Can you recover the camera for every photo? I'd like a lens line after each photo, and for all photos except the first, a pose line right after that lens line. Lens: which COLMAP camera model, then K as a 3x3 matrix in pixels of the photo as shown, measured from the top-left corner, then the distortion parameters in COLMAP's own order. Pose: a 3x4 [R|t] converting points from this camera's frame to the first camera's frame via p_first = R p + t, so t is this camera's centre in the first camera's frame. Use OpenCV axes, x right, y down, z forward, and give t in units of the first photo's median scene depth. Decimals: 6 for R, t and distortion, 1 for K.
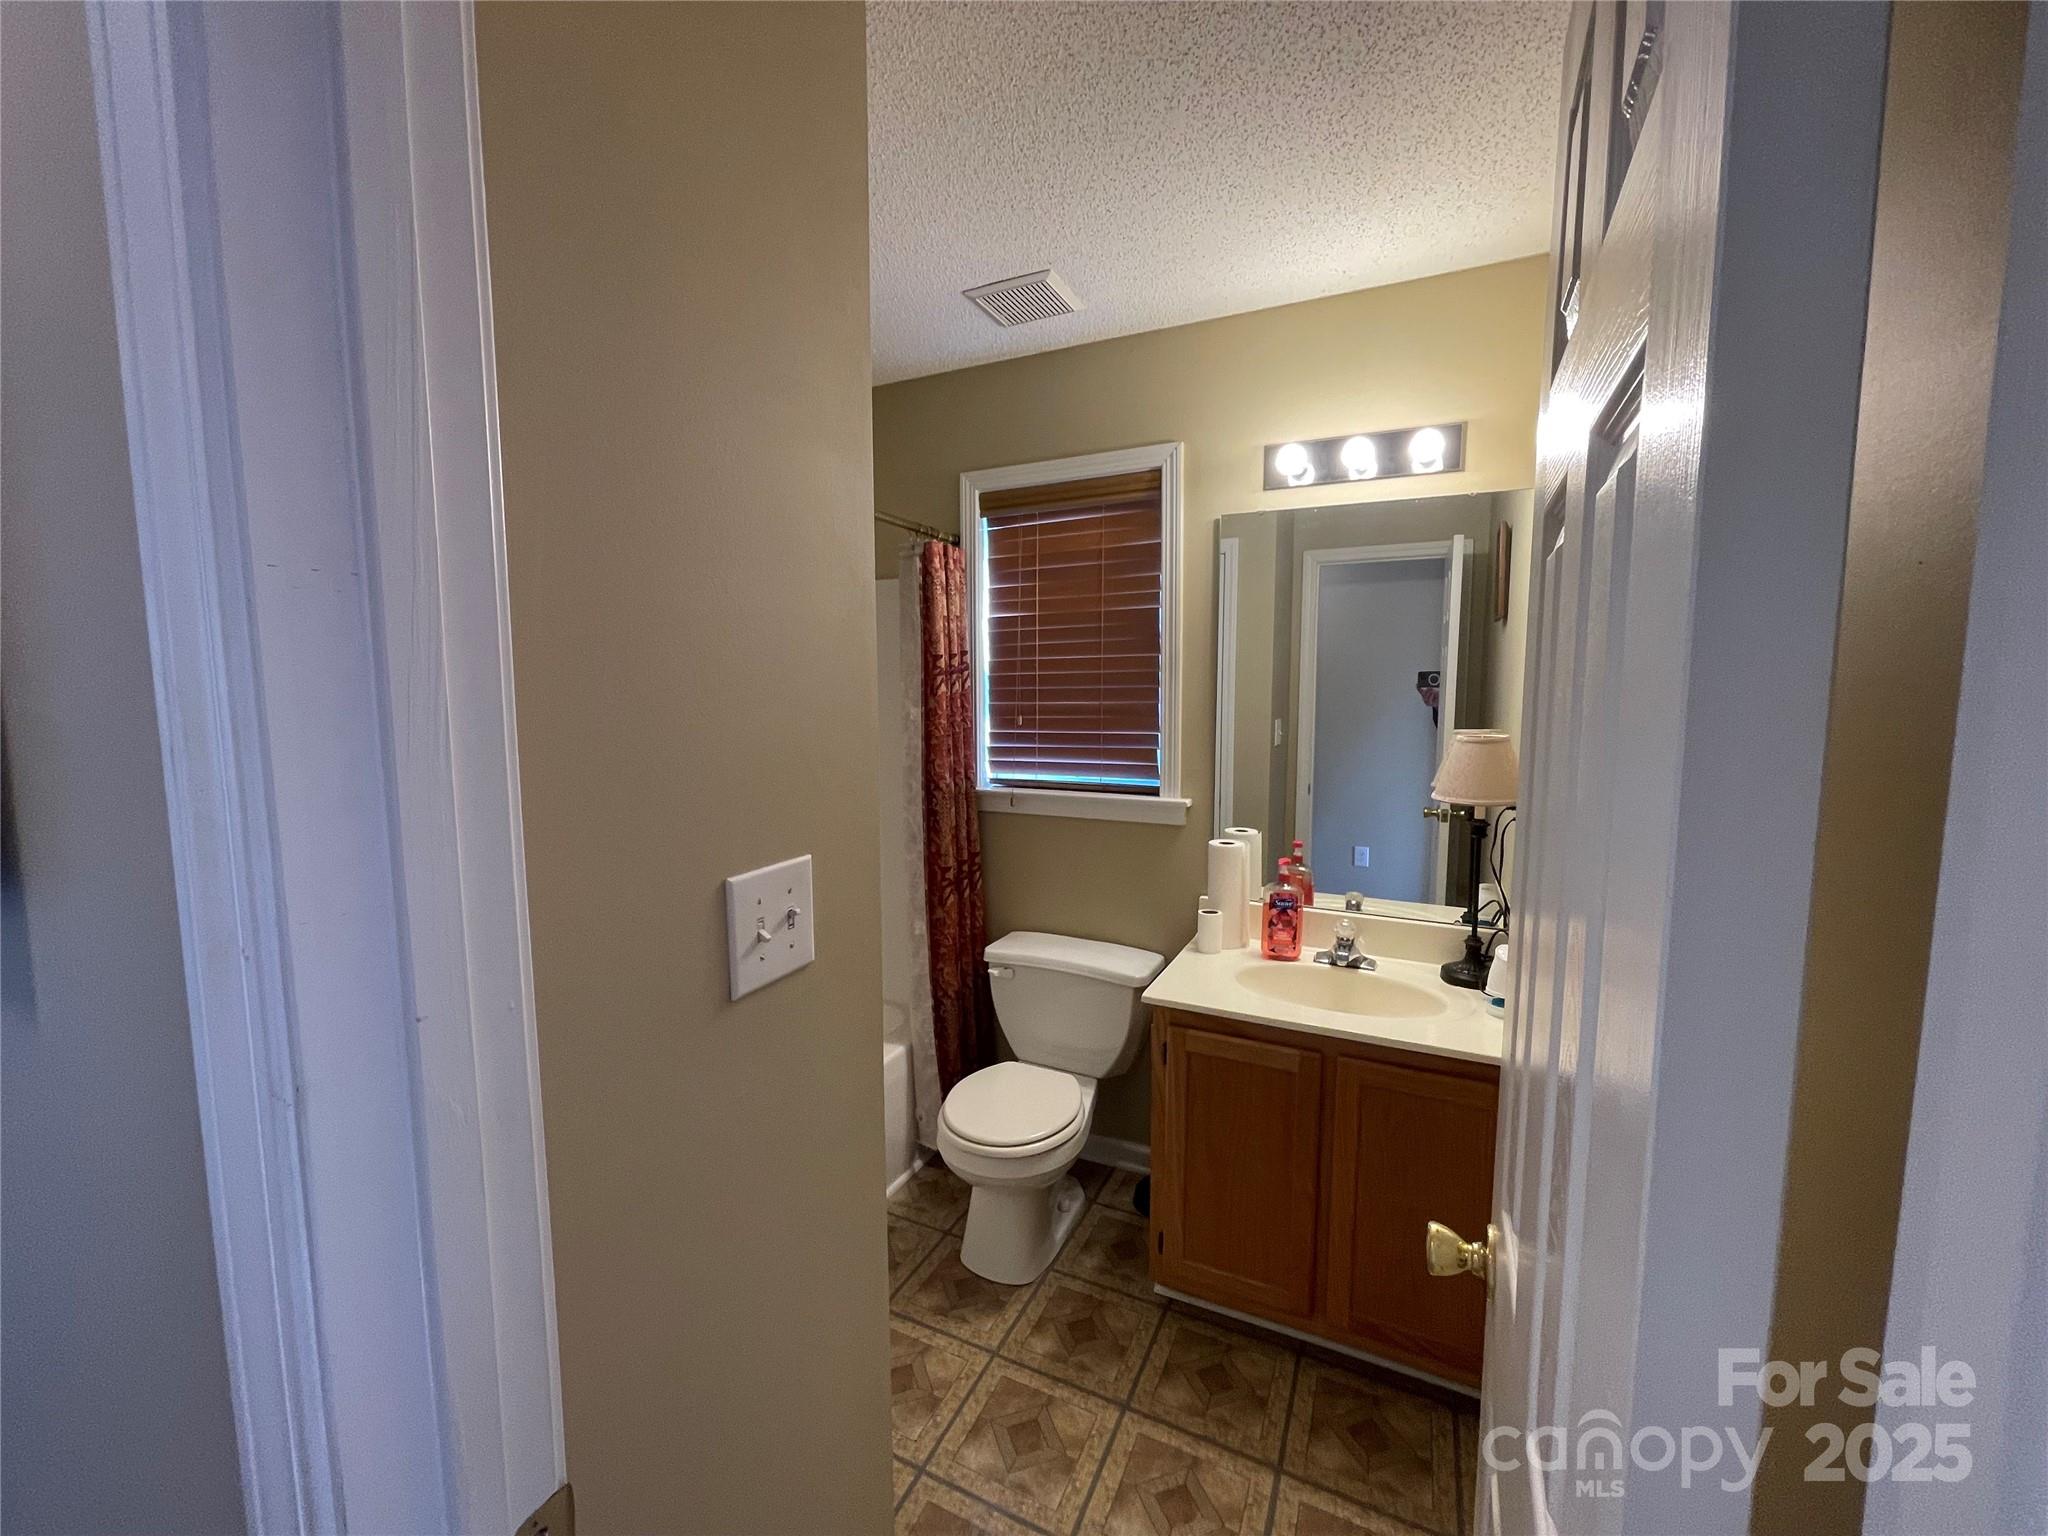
lens RADIAL K [[828.1, 0, 989.2], [0, 828.1, 764.7], [0, 0, 1]] dist [-0.018523, 0.026261]
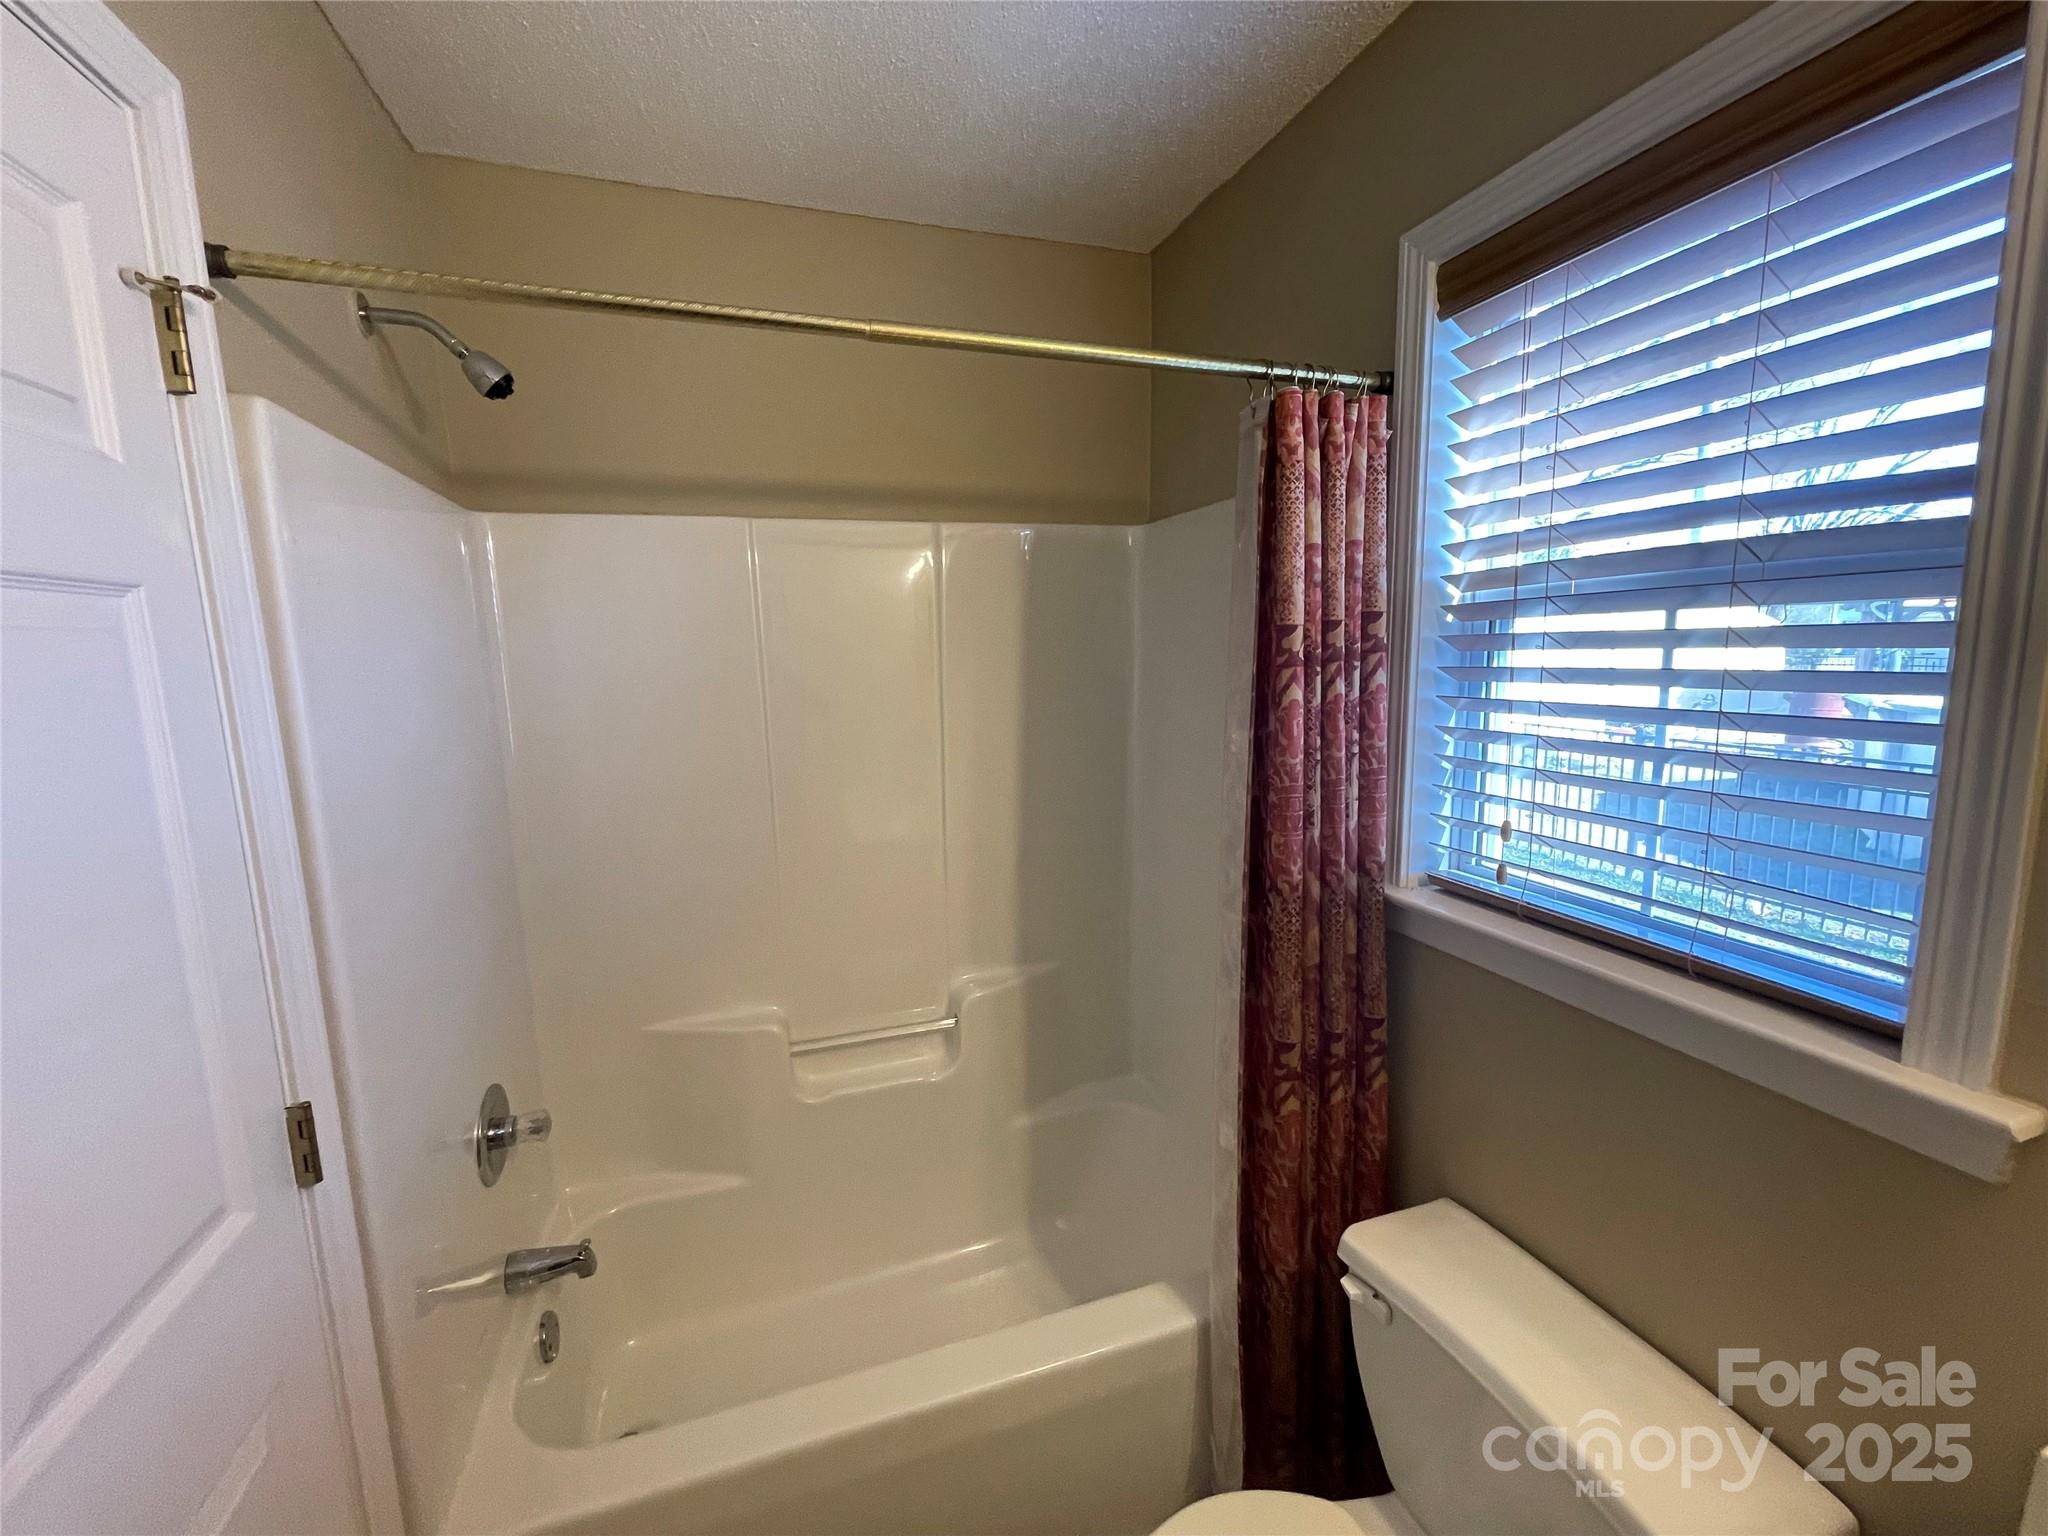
lens RADIAL K [[815.2, 0, 1015.5], [0, 815.2, 771.6], [0, 0, 1]] dist [-0.017037, 0.007501]
pose [[0.719677, 0.088825, -0.688604, 0.159669], [-0.051276, 0.995874, 0.074871, -0.072089], [0.692413, -0.018575, 0.721262, 0.524803]]
